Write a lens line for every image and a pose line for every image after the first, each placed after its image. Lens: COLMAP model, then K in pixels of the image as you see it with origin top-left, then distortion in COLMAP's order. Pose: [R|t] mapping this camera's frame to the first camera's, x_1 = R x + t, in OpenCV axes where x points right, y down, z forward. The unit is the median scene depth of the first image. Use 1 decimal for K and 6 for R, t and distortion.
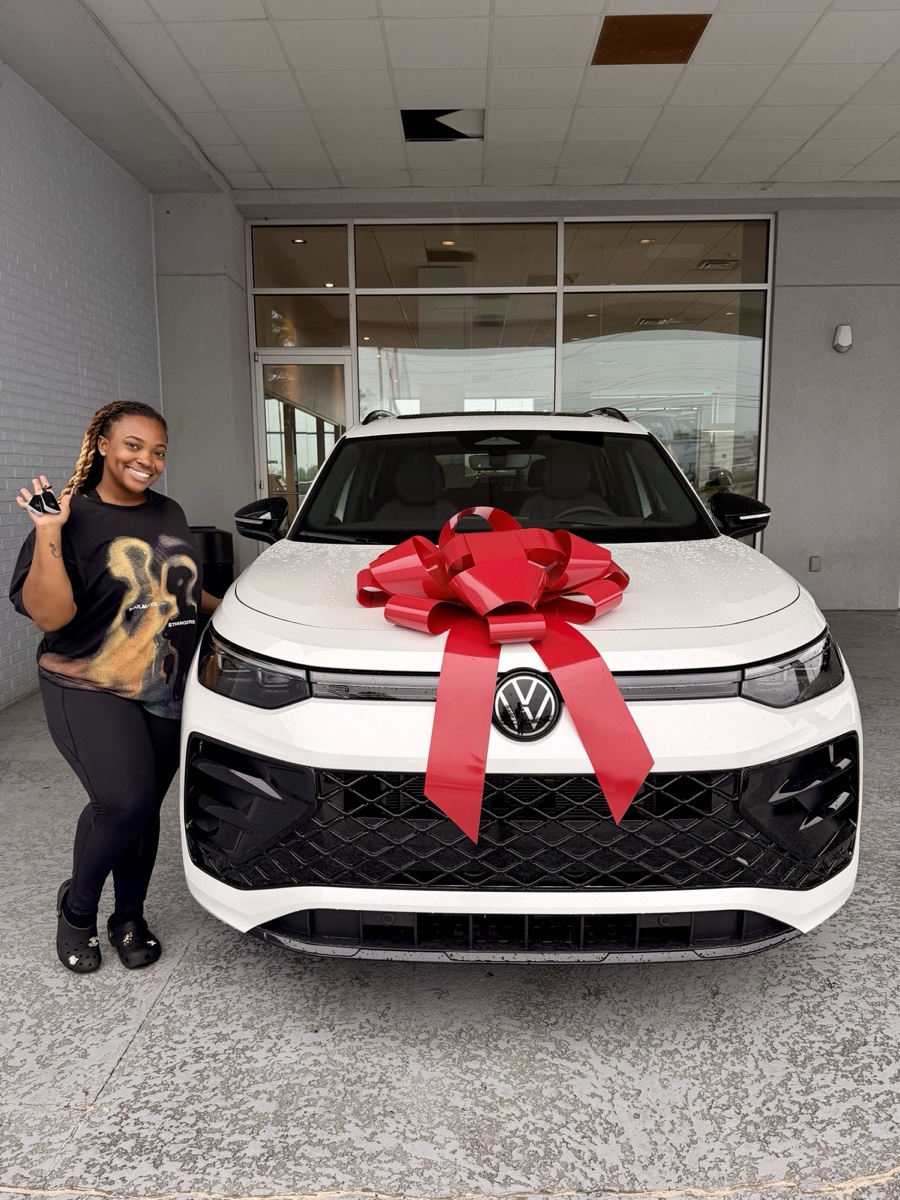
lens RADIAL K [[833.0, 0, 450.0], [0, 833.0, 600.0], [0, 0, 1]] dist [0.275063, -0.440377]
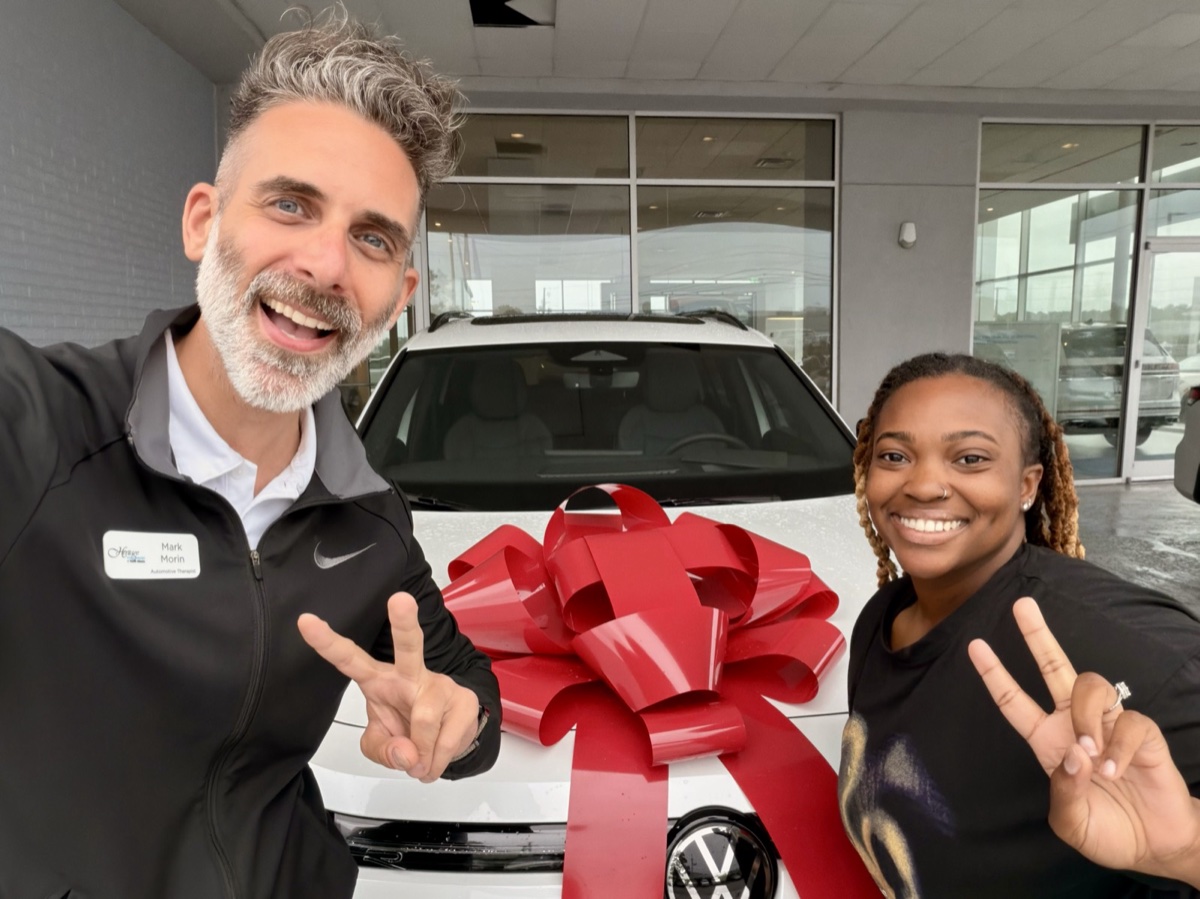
lens RADIAL K [[711.8, 0, 600.0], [0, 711.8, 449.5], [0, 0, 1]] dist [0.001546, -0.066437]
pose [[0.993058, -0.031055, 0.113452, -0.013751], [0.029946, 0.999486, 0.011467, -0.065589], [-0.113750, -0.007990, 0.993477, 0.196765]]
